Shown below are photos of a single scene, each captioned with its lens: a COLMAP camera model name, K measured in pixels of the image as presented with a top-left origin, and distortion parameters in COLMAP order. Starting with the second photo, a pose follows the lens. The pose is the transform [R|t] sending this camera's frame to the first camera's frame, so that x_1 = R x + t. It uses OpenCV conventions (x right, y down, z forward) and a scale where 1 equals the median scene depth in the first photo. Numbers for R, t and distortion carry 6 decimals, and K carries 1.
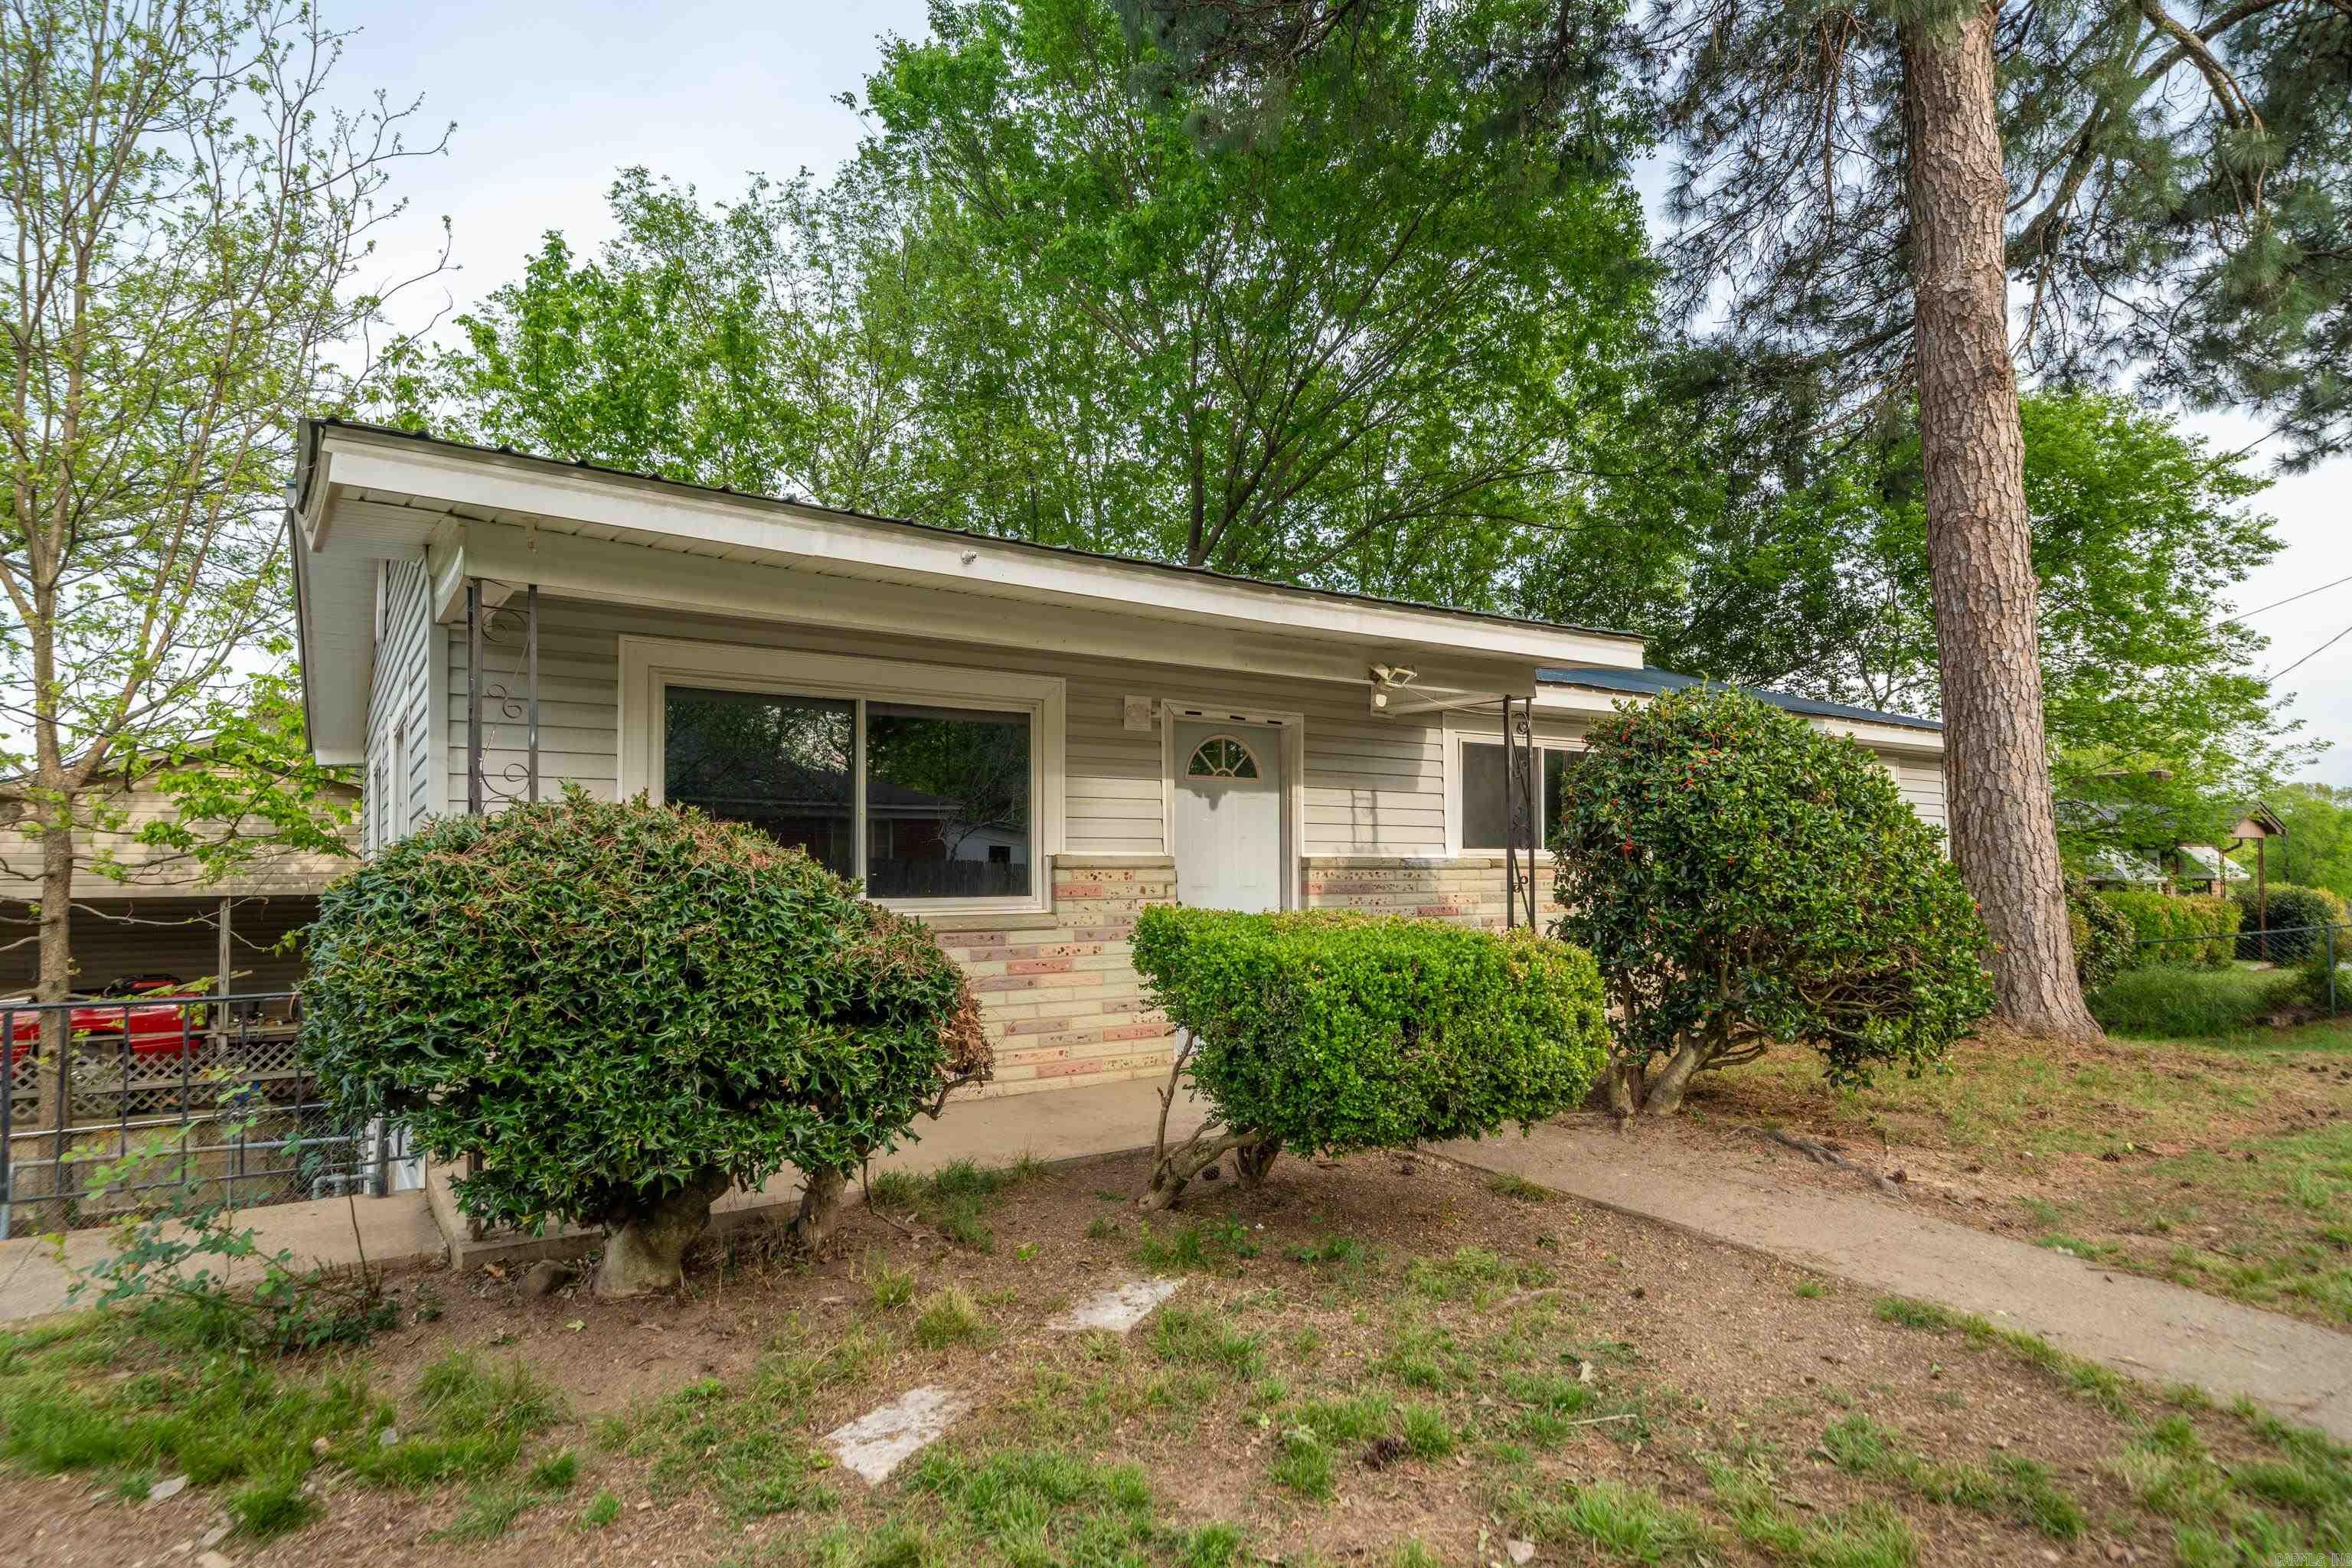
lens RADIAL K [[1290.5, 0, 1176.0], [0, 1290.5, 781.1], [0, 0, 1]] dist [0.005425, -0.001305]
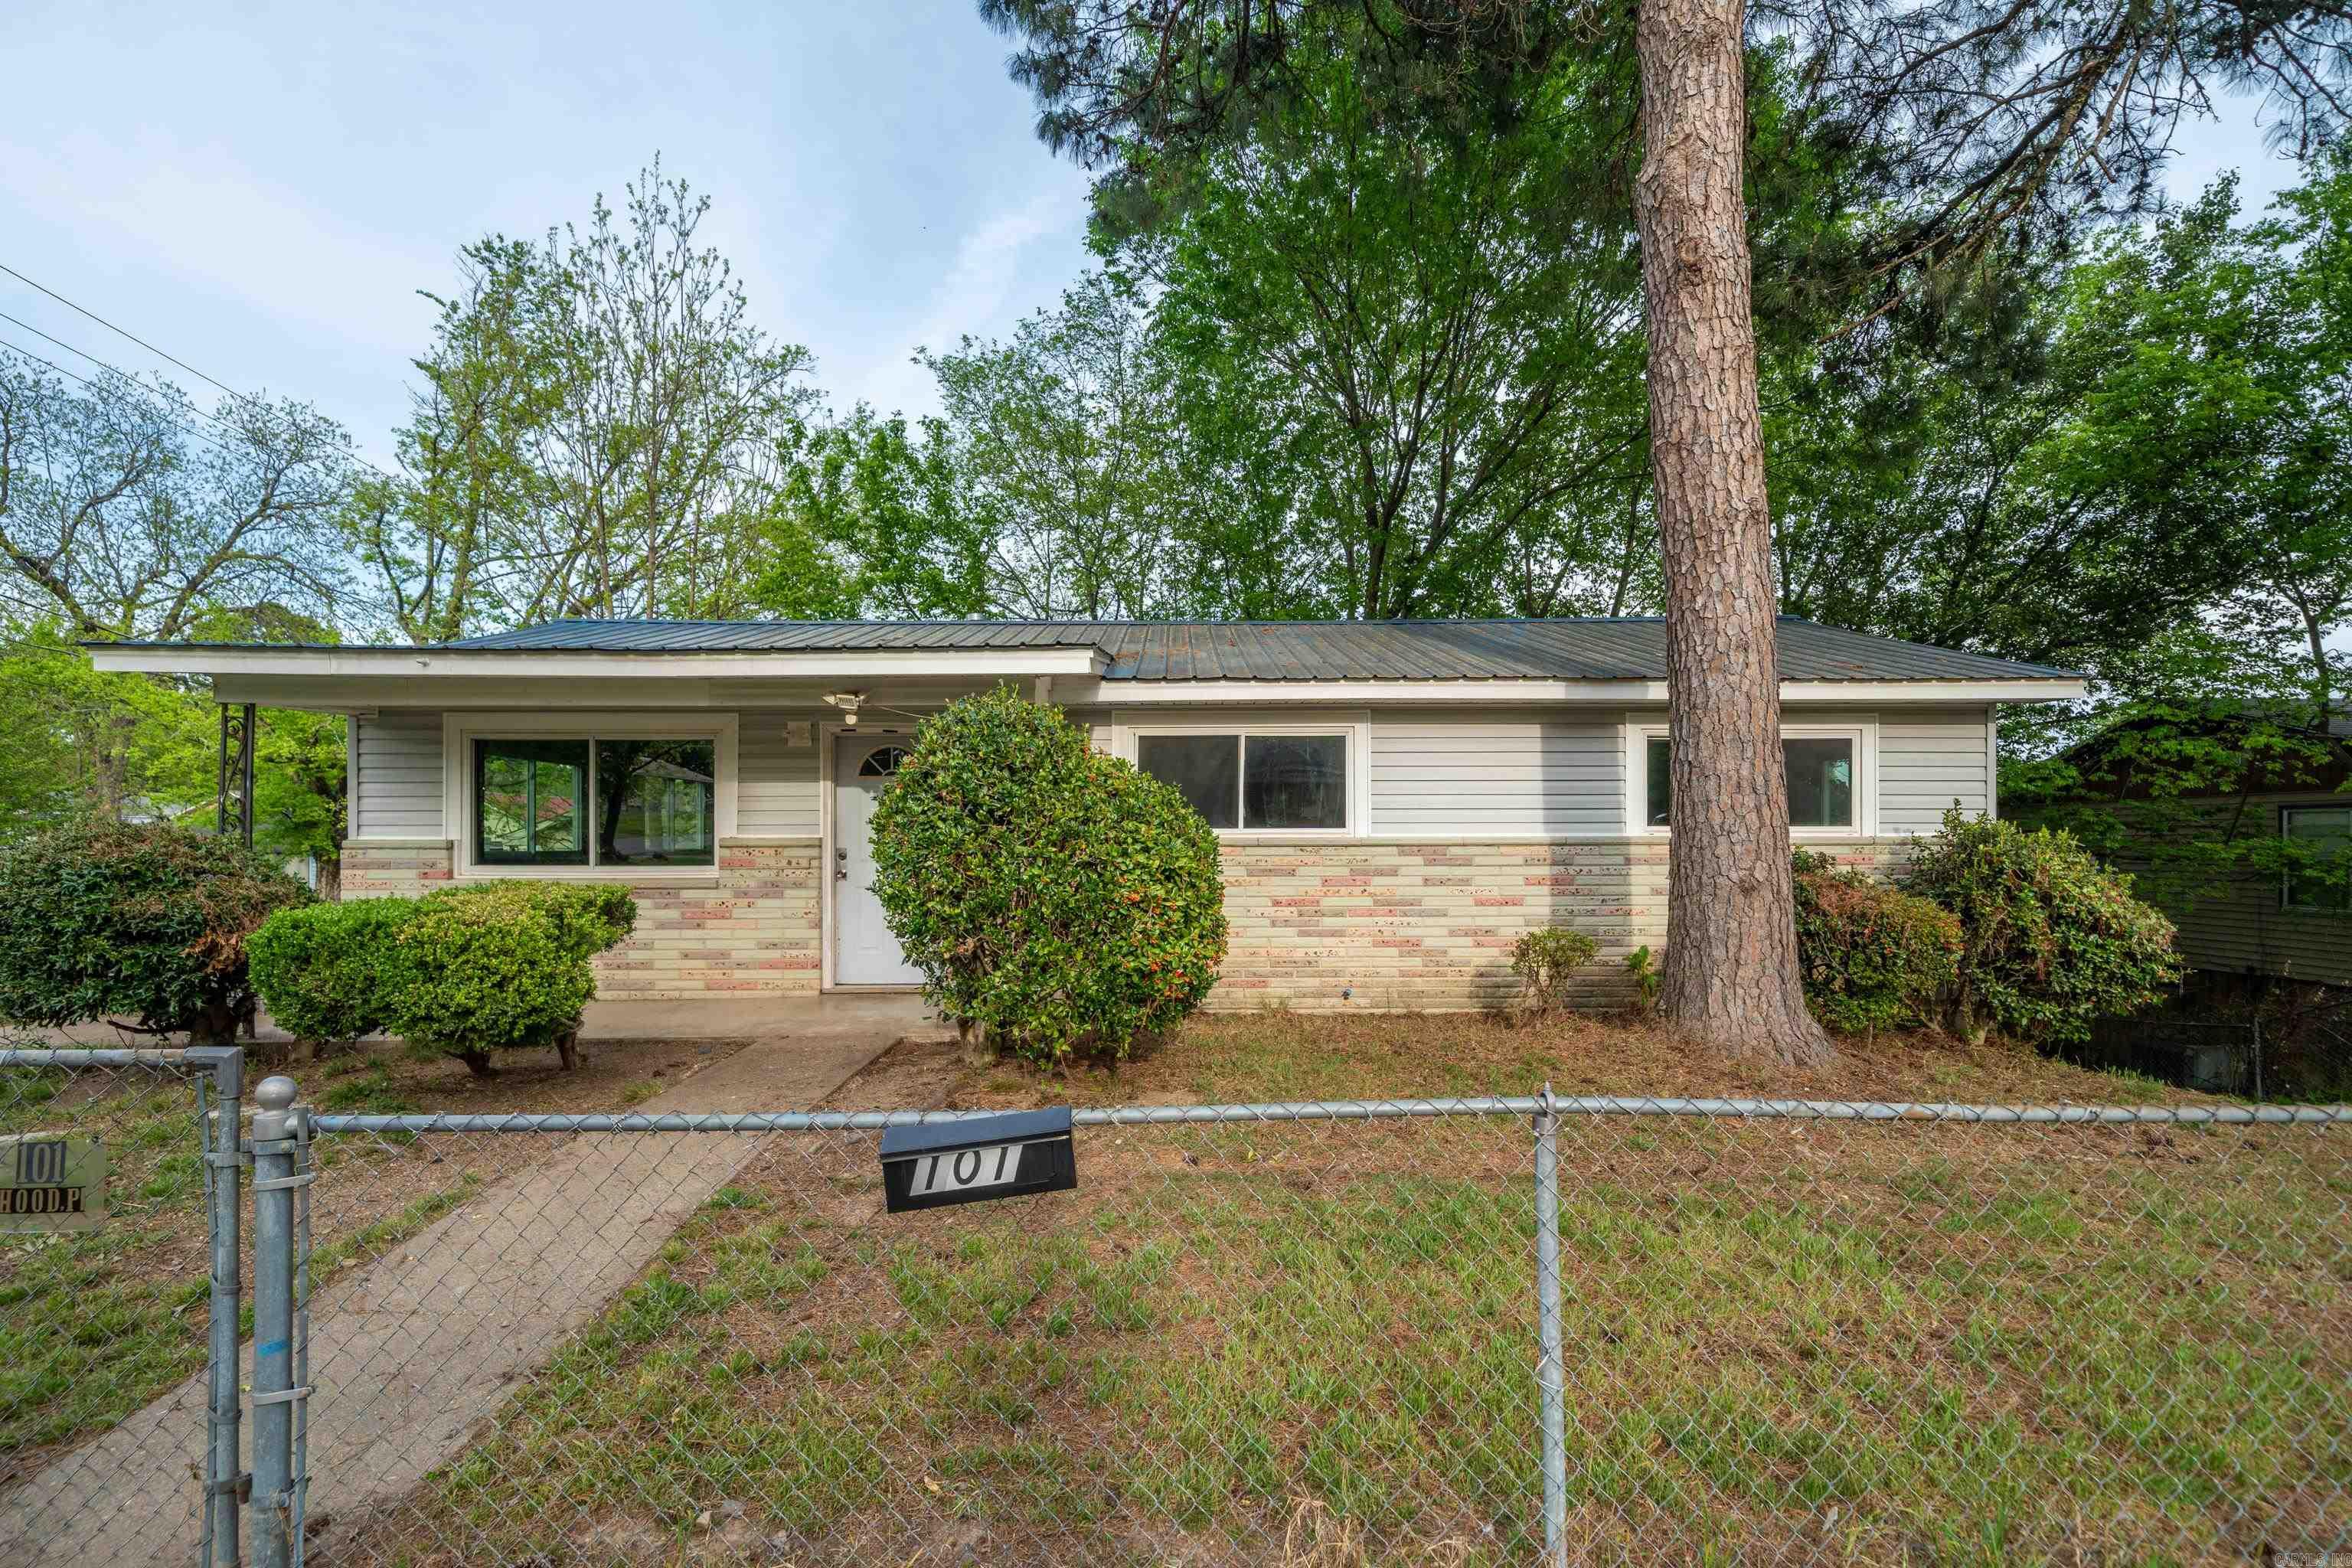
lens RADIAL K [[1078.6, 0, 1177.7], [0, 1078.6, 799.2], [0, 0, 1]] dist [0.001200, 0.000032]
pose [[0.829151, -0.012170, -0.558892, 0.753430], [0.039589, 0.998531, 0.036990, -0.007823], [0.557621, -0.052796, 0.828415, 0.215462]]
